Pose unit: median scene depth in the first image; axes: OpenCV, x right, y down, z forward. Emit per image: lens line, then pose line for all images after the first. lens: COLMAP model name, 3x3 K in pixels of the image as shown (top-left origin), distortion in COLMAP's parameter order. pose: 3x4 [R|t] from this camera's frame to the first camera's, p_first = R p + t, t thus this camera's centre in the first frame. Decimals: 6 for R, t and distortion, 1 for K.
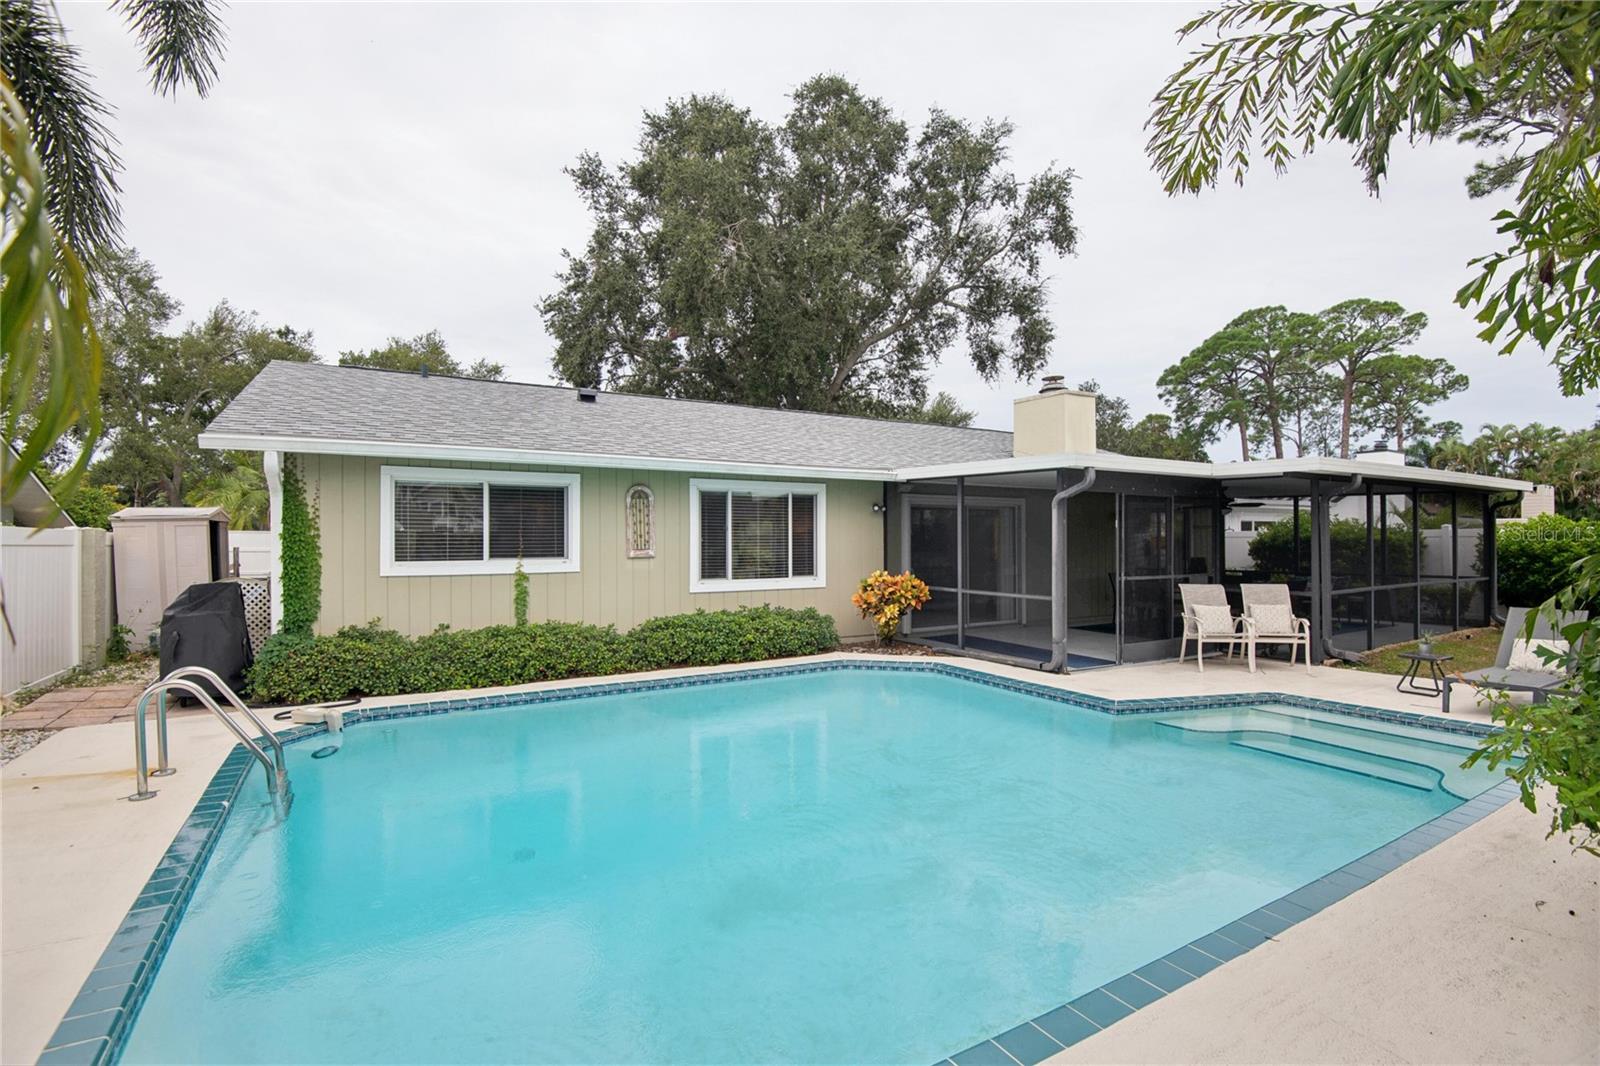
lens RADIAL K [[745.1, 0, 803.6], [0, 745.1, 539.9], [0, 0, 1]] dist [-0.016356, -0.021677]
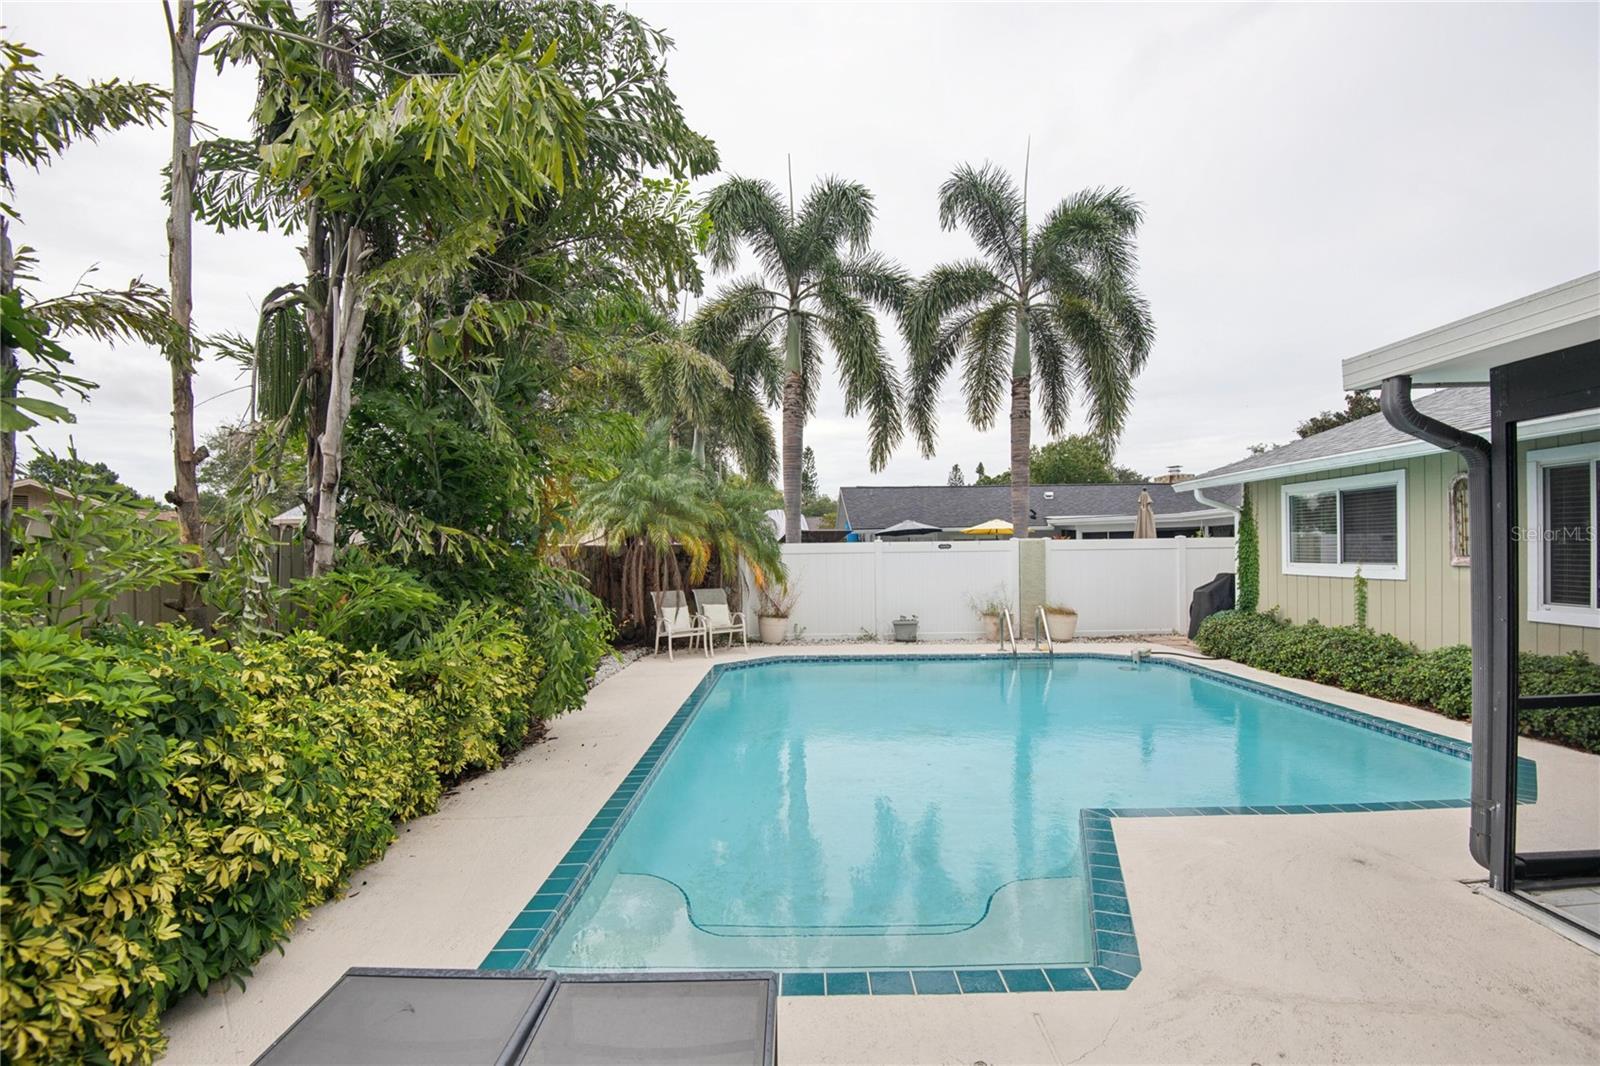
lens RADIAL K [[745.1, 0, 803.6], [0, 745.1, 539.9], [0, 0, 1]] dist [-0.016356, -0.021677]
pose [[-0.514329, -0.007806, -0.857558, 0.820637], [0.005093, 0.999913, -0.012156, 0.002867], [0.857578, -0.010620, -0.514244, 0.866180]]
